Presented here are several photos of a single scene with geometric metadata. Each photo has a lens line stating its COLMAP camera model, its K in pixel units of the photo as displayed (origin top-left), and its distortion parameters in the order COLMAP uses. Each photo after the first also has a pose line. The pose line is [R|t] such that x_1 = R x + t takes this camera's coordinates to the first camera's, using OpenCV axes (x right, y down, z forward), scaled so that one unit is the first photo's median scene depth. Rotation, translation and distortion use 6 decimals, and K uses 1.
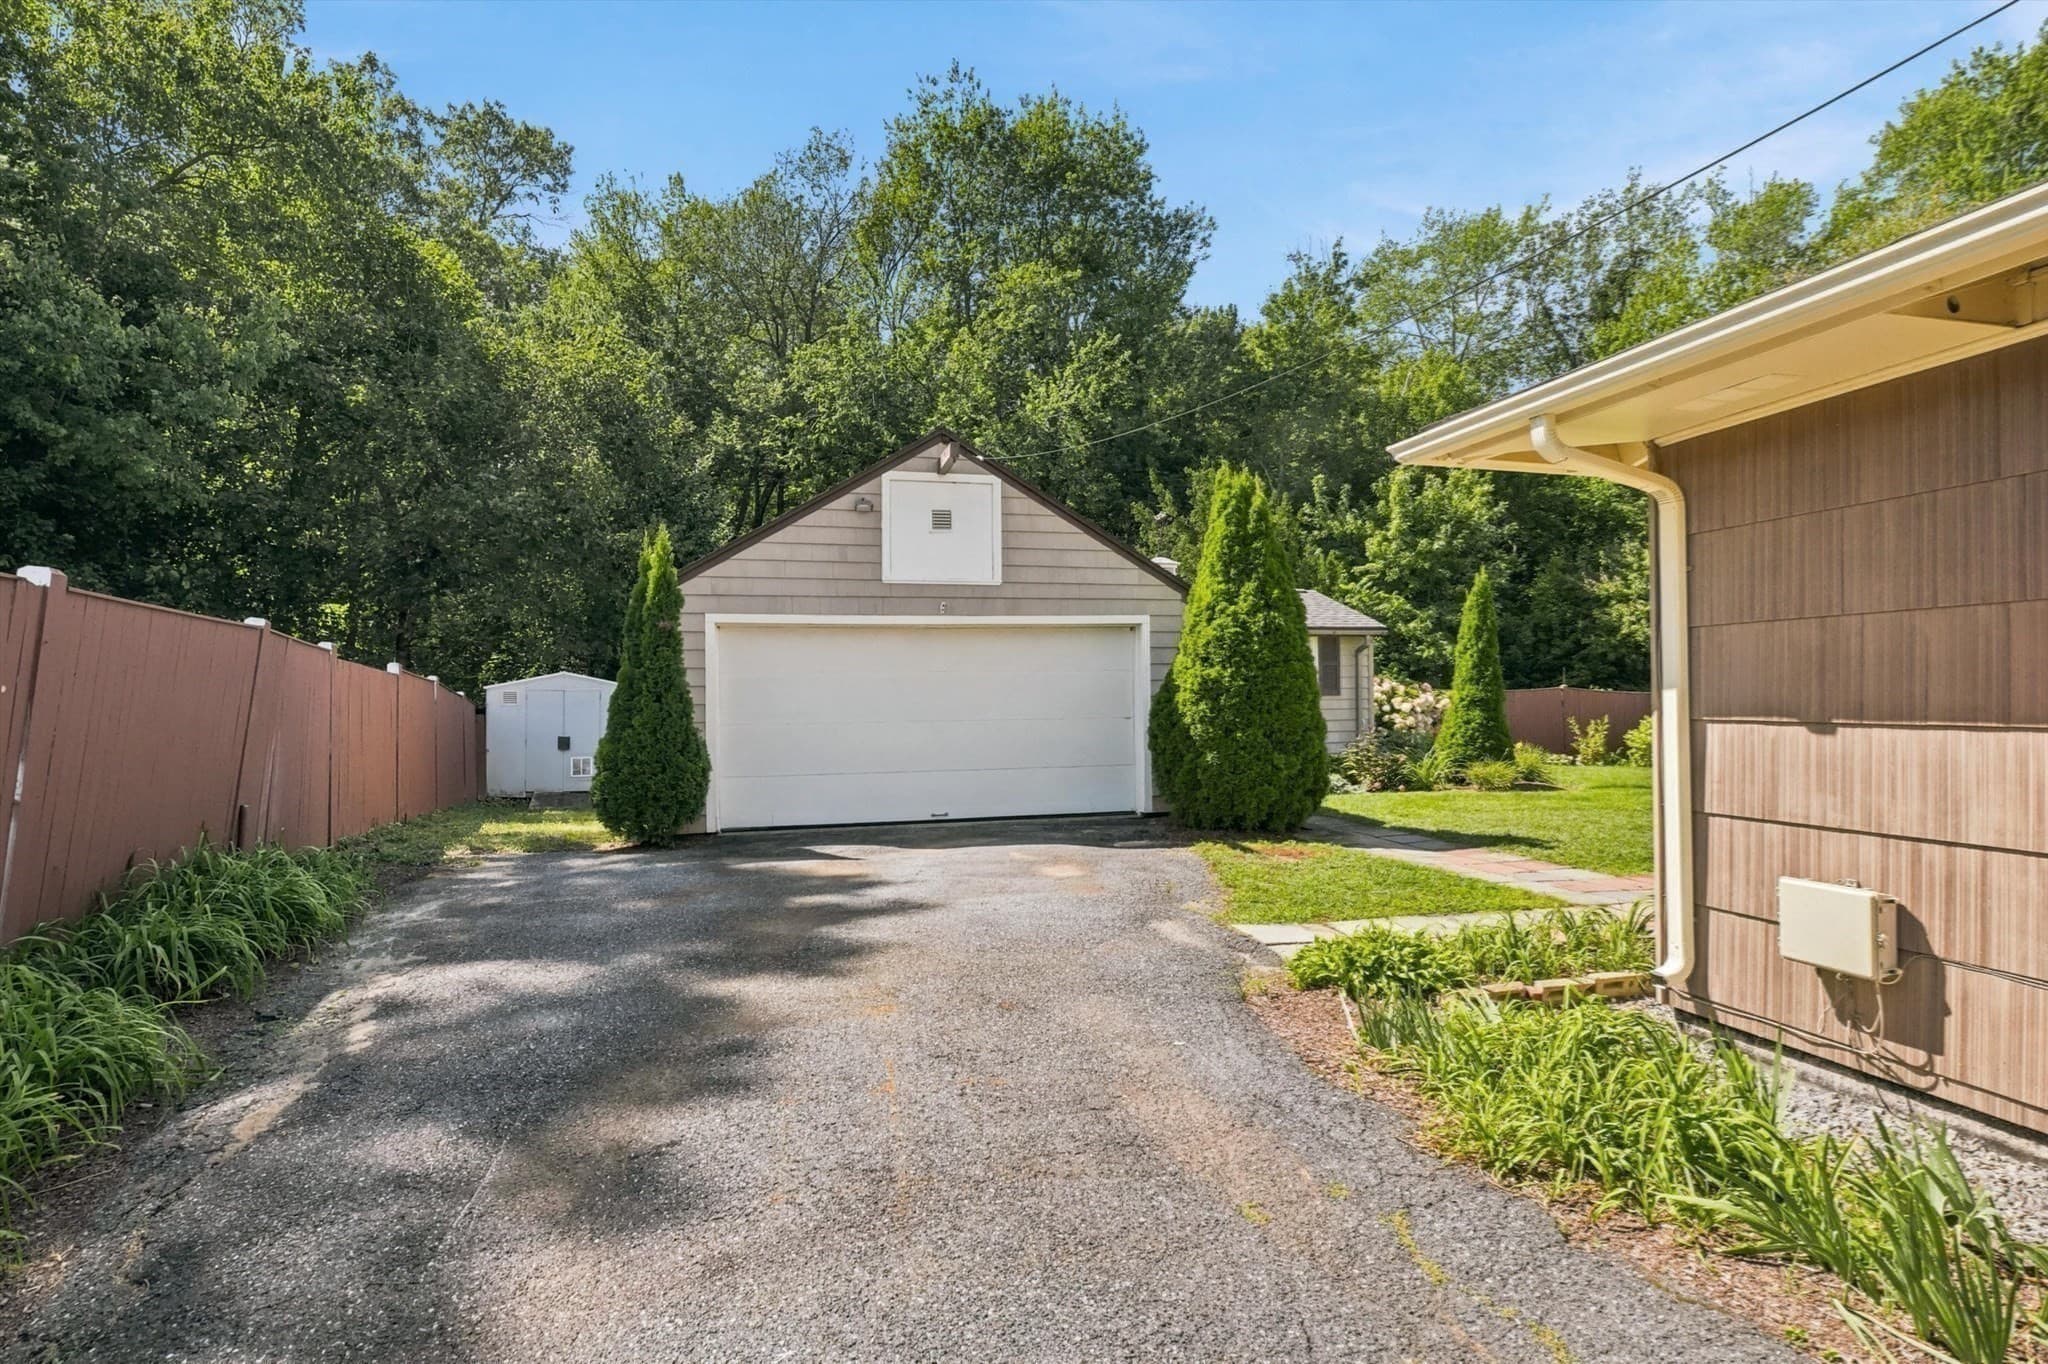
lens RADIAL K [[985.2, 0, 1017.7], [0, 985.2, 680.7], [0, 0, 1]] dist [-0.003968, -0.000244]
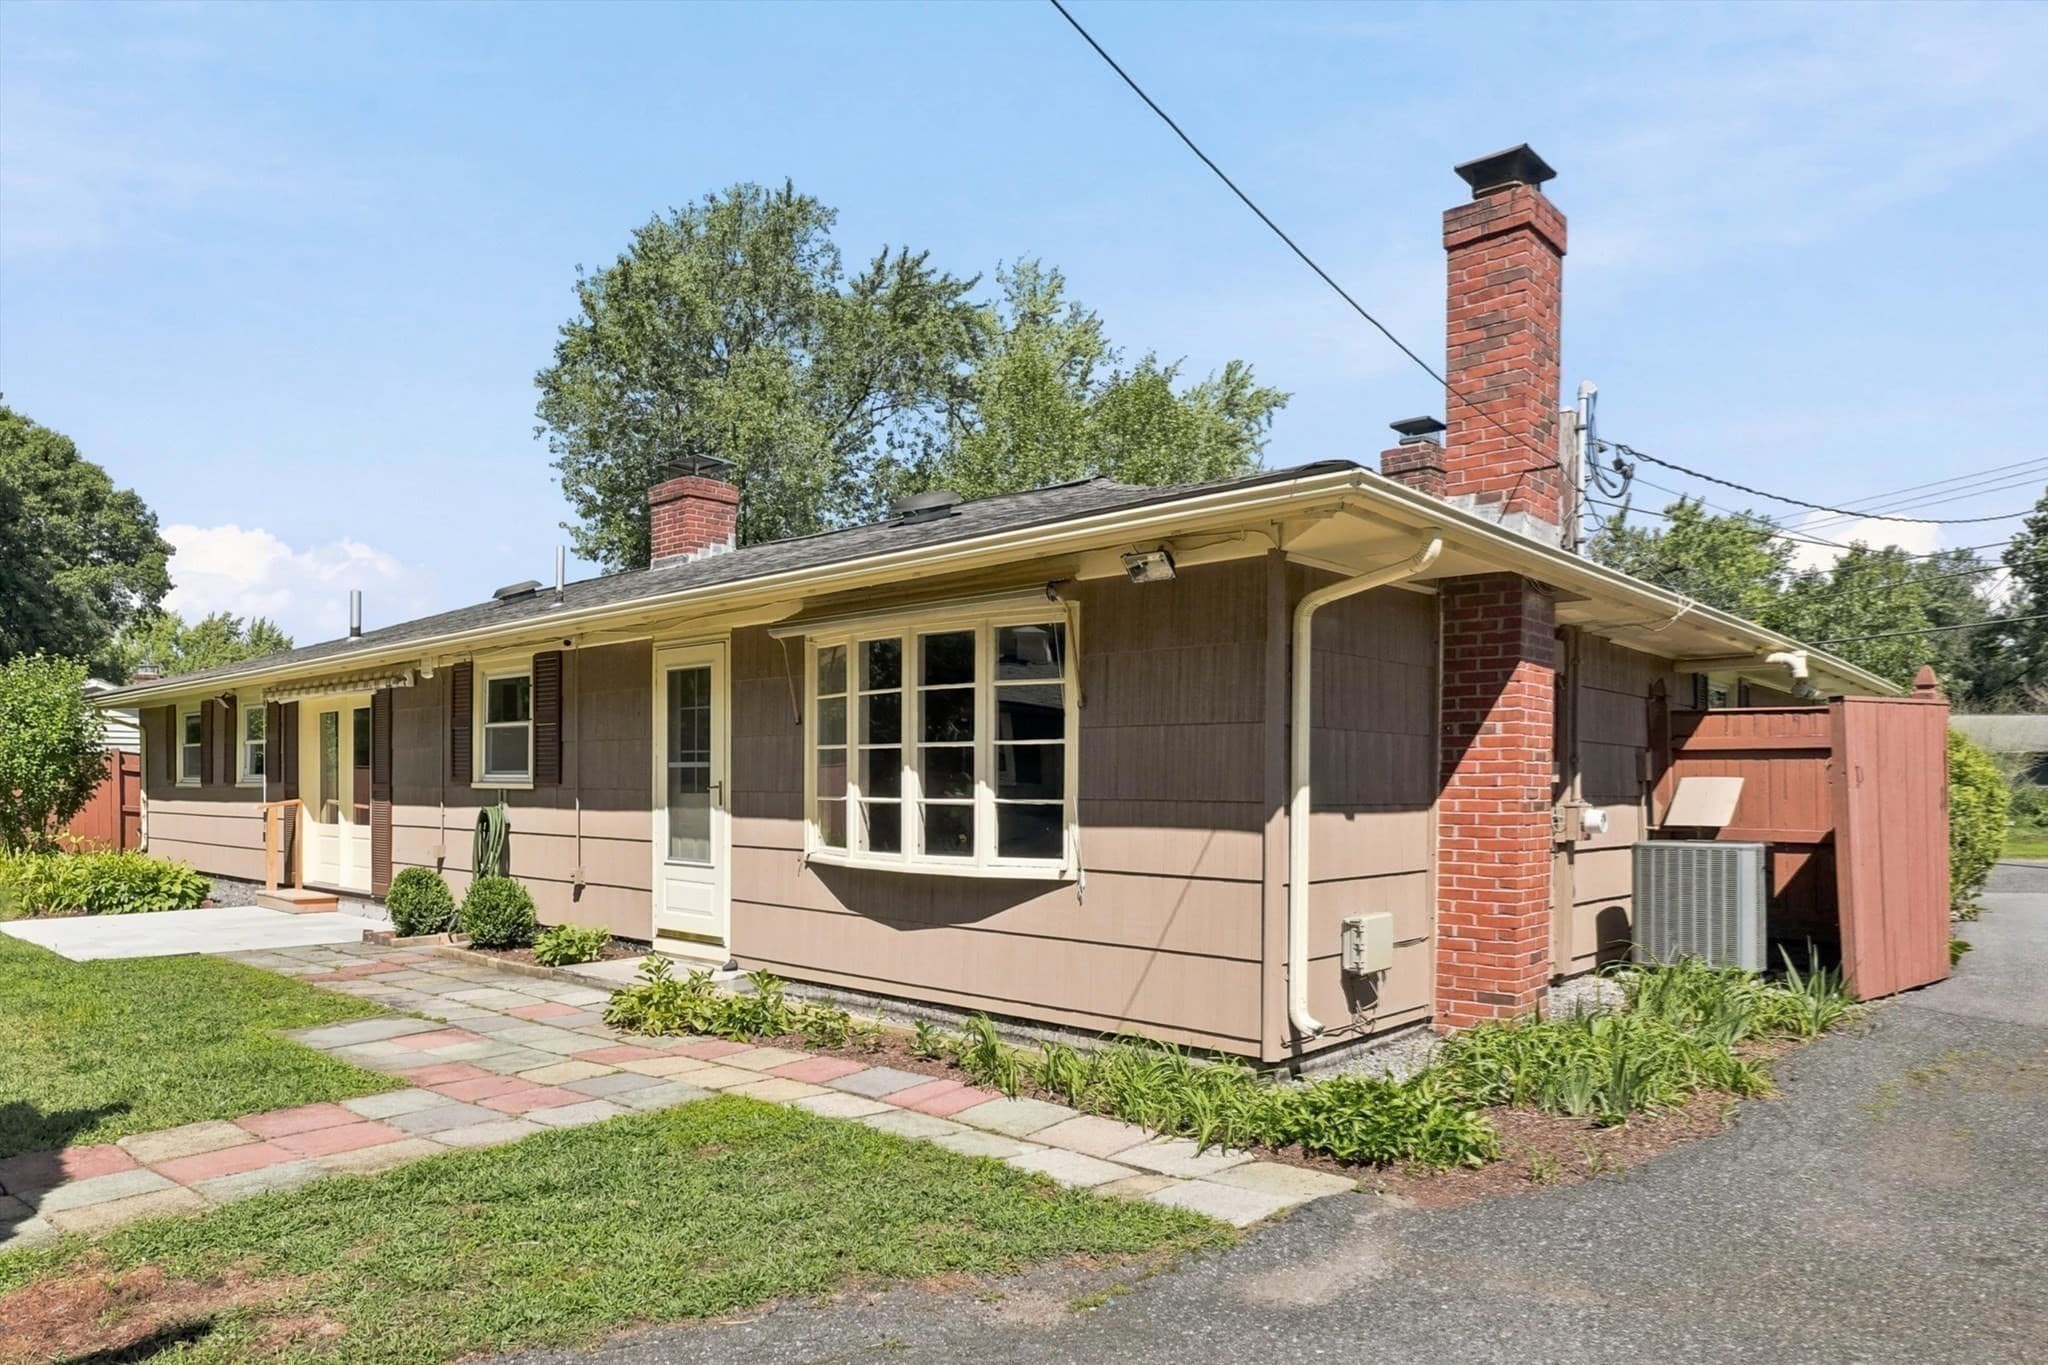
lens RADIAL K [[1281.6, 0, 909.5], [0, 1281.6, 784.4], [0, 0, 1]] dist [-0.010167, -0.000359]
pose [[-0.524273, 0.004323, 0.851540, -0.062612], [-0.016002, 0.999761, -0.014927, 0.005546], [-0.851400, -0.021452, -0.524078, 0.349081]]
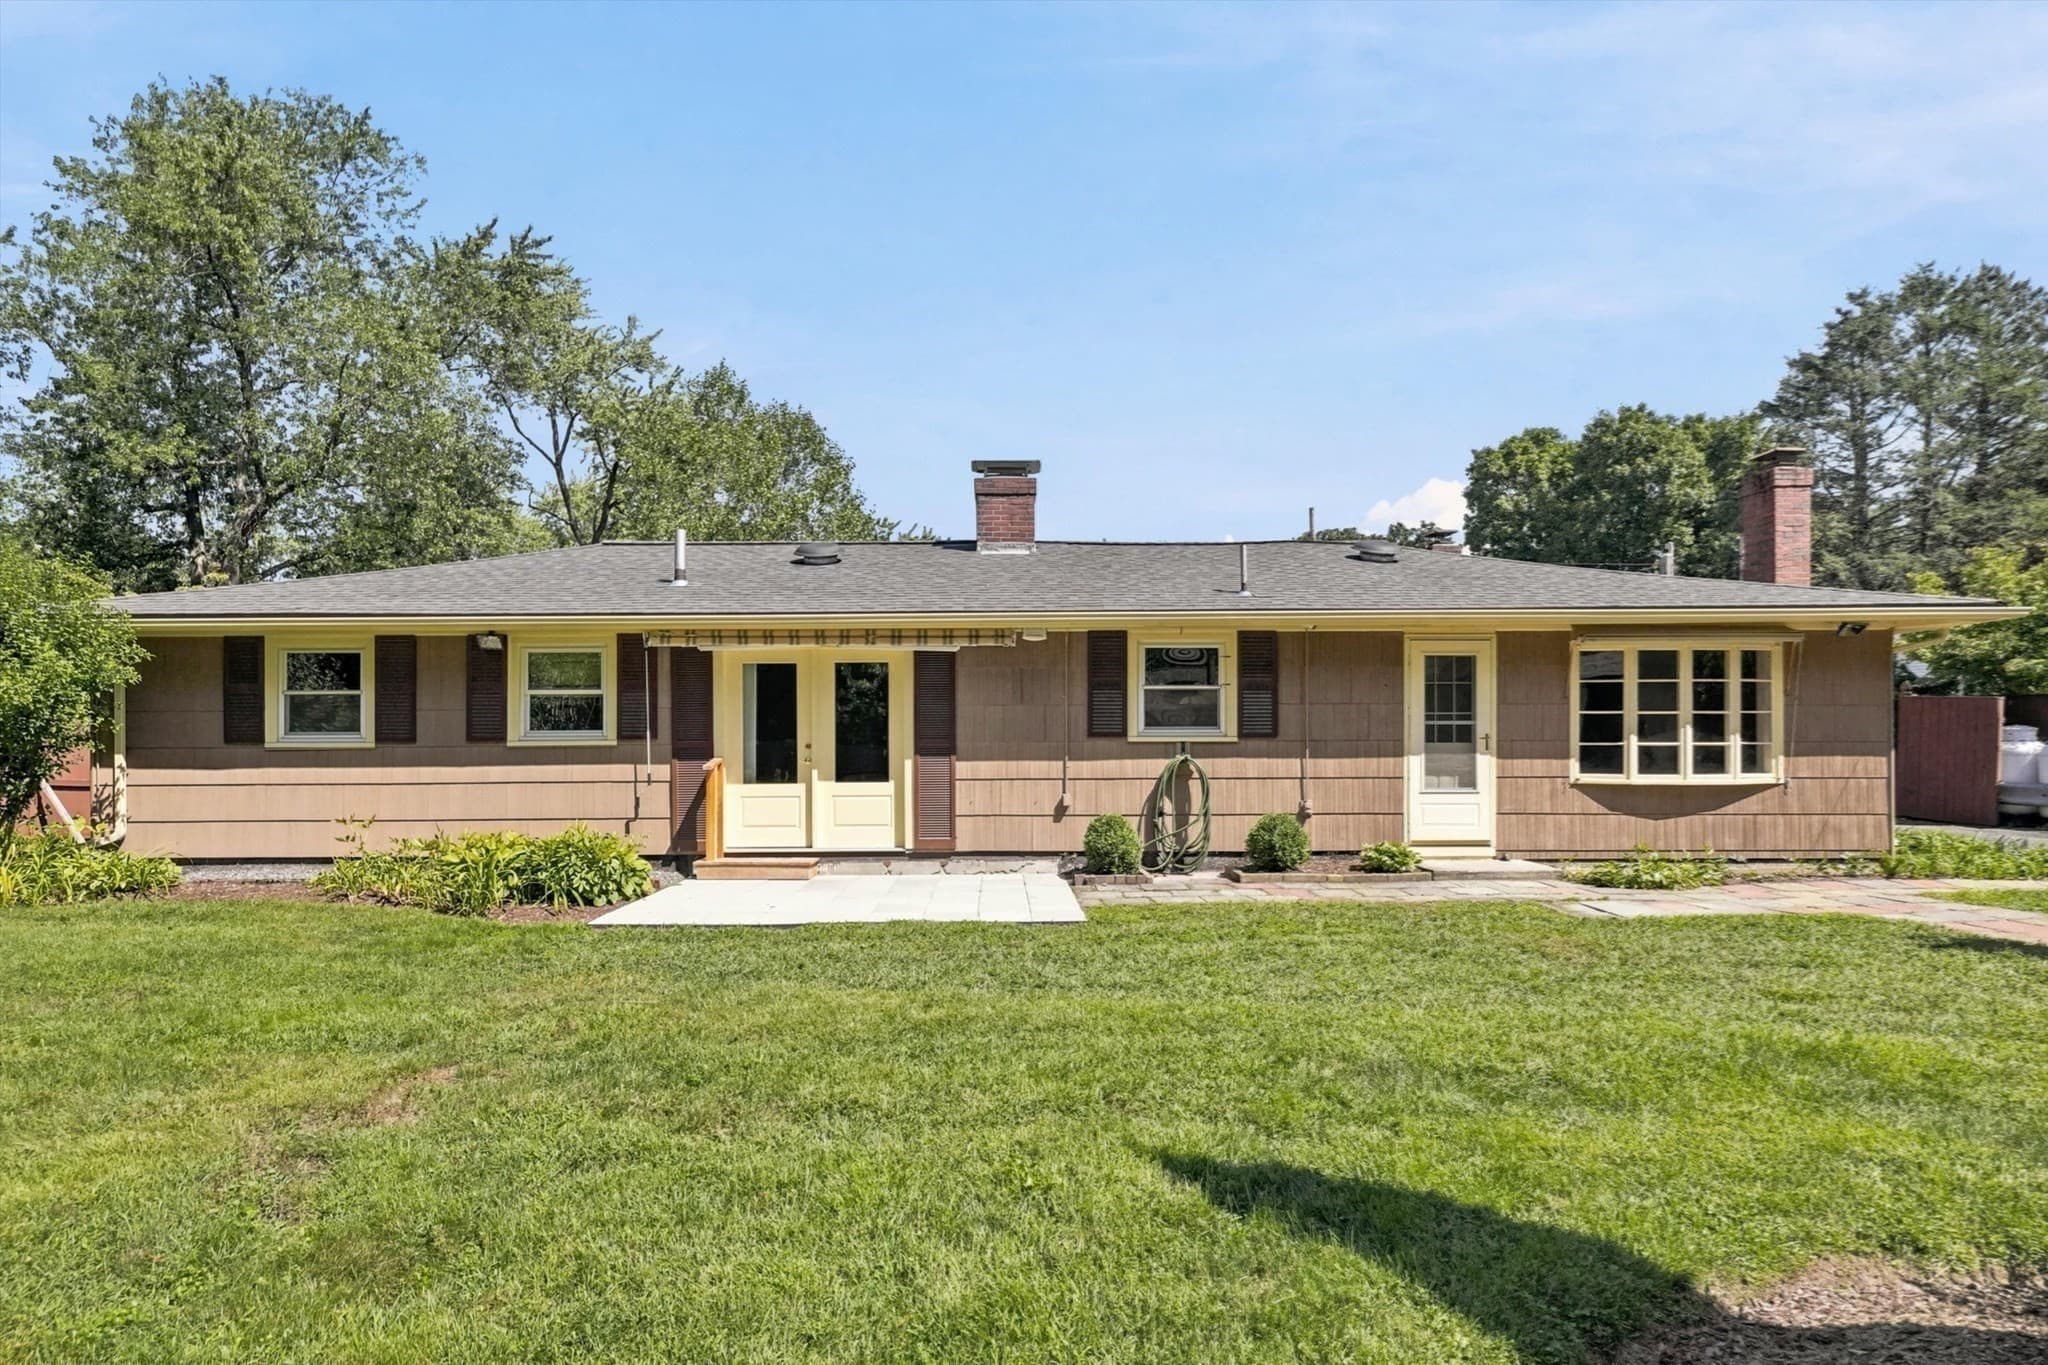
lens RADIAL K [[1054.4, 0, 984.6], [0, 1054.4, 734.8], [0, 0, 1]] dist [0.000579, -0.001699]
pose [[-0.972380, 0.011749, 0.233108, 0.356385], [0.006086, 0.999669, -0.024998, 0.010025], [-0.233324, -0.022889, -0.972130, 0.668192]]
